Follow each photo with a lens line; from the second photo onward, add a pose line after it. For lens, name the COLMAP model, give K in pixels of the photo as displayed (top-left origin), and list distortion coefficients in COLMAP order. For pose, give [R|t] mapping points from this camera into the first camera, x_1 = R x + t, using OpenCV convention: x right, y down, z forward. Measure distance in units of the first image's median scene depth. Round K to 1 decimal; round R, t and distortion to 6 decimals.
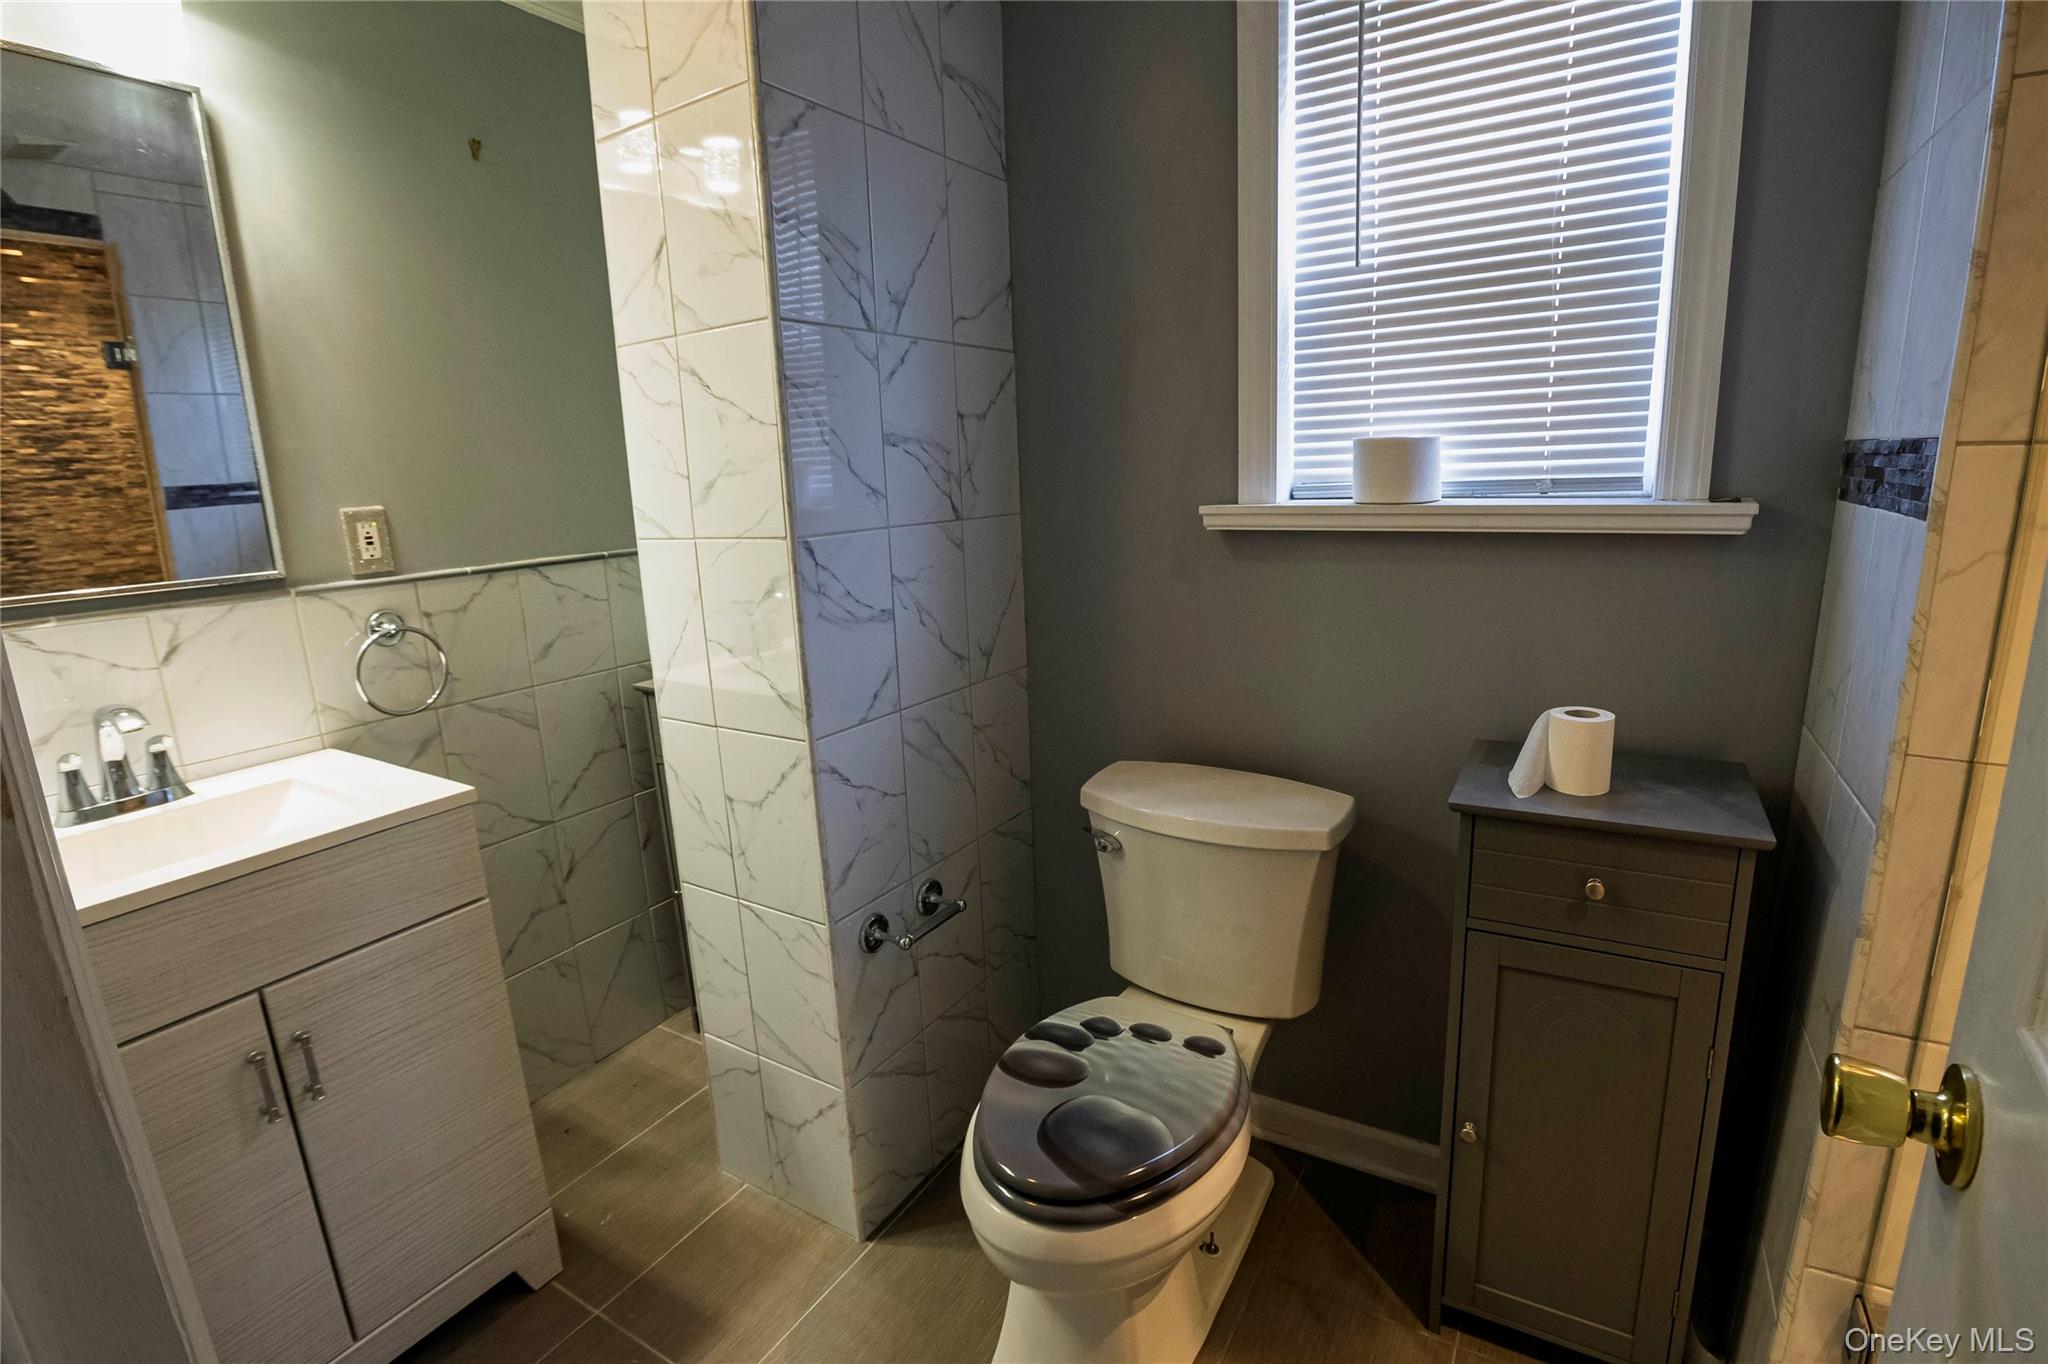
lens RADIAL K [[953.0, 0, 1028.5], [0, 953.0, 684.2], [0, 0, 1]] dist [-0.051861, 0.011273]
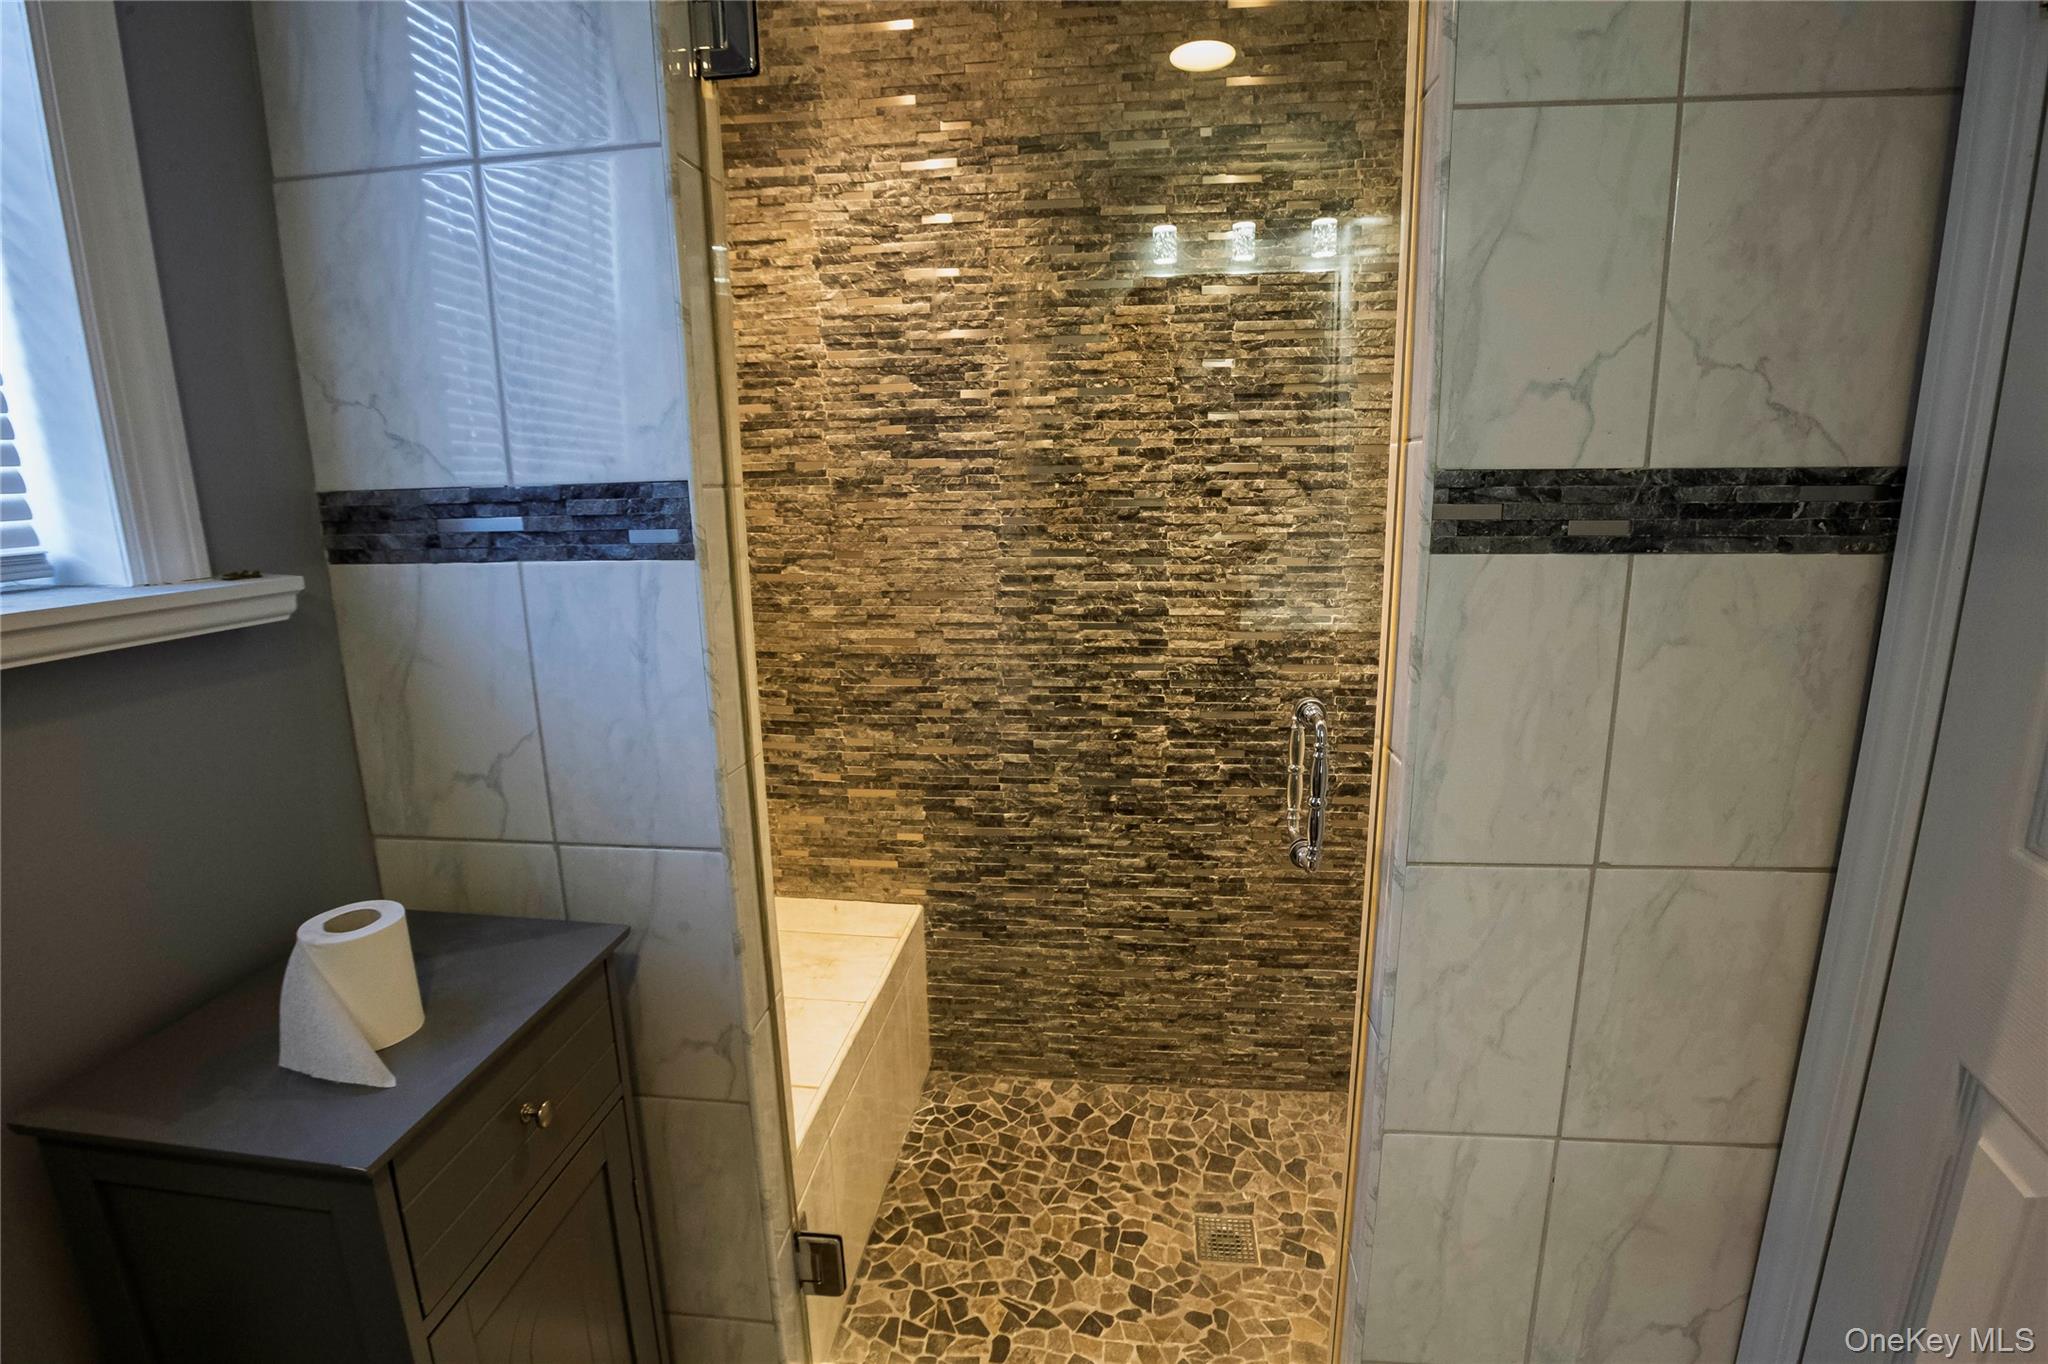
lens RADIAL K [[953.0, 0, 1028.5], [0, 953.0, 684.2], [0, 0, 1]] dist [-0.051861, 0.011273]
pose [[-0.418636, -0.146160, 0.896315, -0.098494], [0.231678, 0.937120, 0.261022, -0.165463], [-0.878106, 0.316929, -0.358450, 0.756267]]
